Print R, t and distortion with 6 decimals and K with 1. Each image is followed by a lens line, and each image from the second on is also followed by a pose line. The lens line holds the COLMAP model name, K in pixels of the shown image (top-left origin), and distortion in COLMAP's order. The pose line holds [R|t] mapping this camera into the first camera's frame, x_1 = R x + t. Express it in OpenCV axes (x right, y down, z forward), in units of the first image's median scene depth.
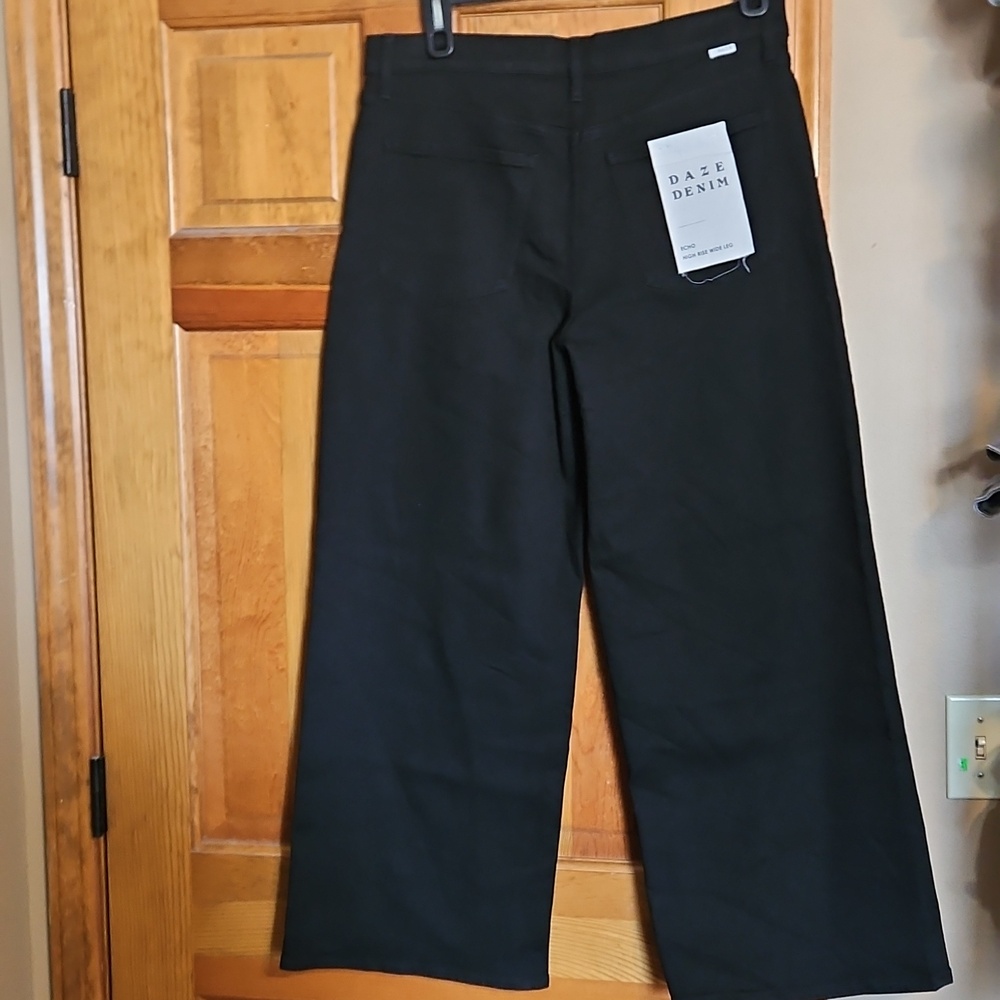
lens RADIAL K [[1419.8, 0, 515.4], [0, 1419.8, 500.5], [0, 0, 1]] dist [0.036549, 0.084220]
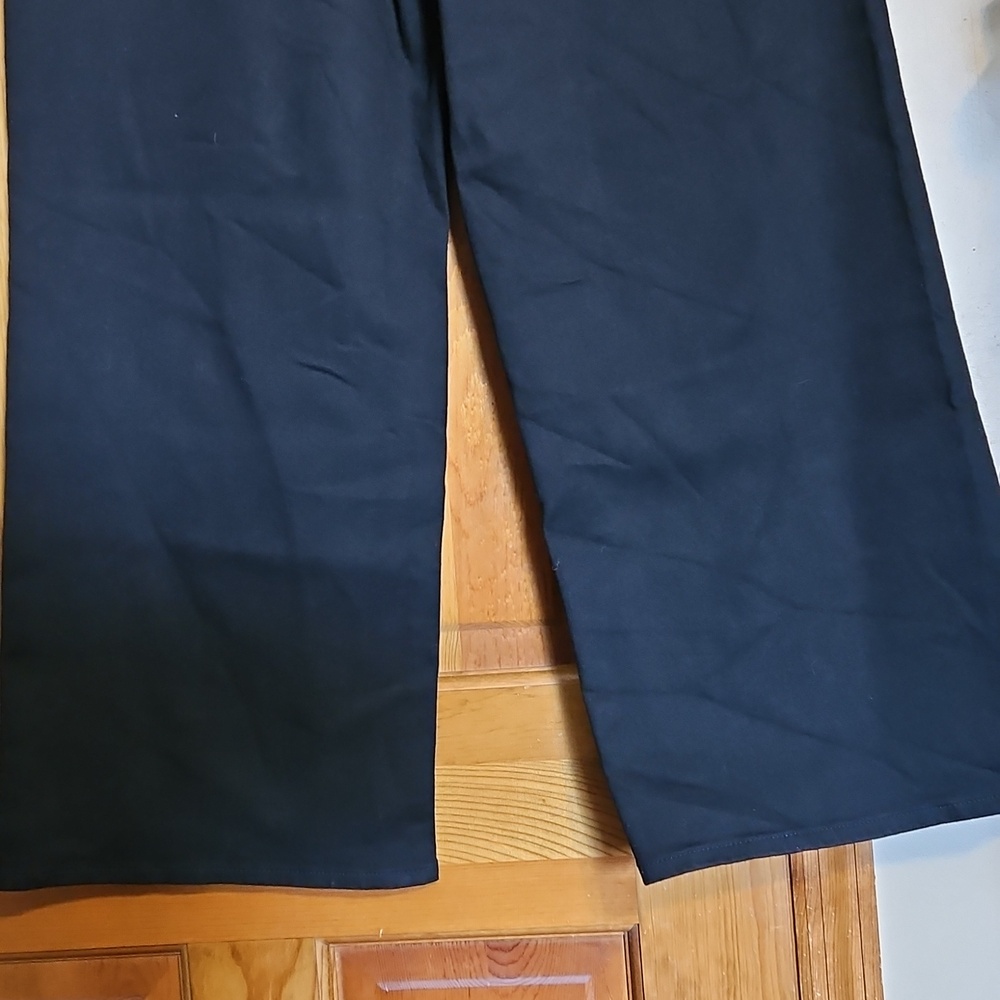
lens RADIAL K [[1419.8, 0, 515.4], [0, 1419.8, 500.5], [0, 0, 1]] dist [0.036549, 0.084220]
pose [[0.995309, -0.065018, 0.071648, 0.023376], [0.069046, 0.996083, -0.055242, 0.213960], [-0.067775, 0.059929, 0.995899, 0.368816]]
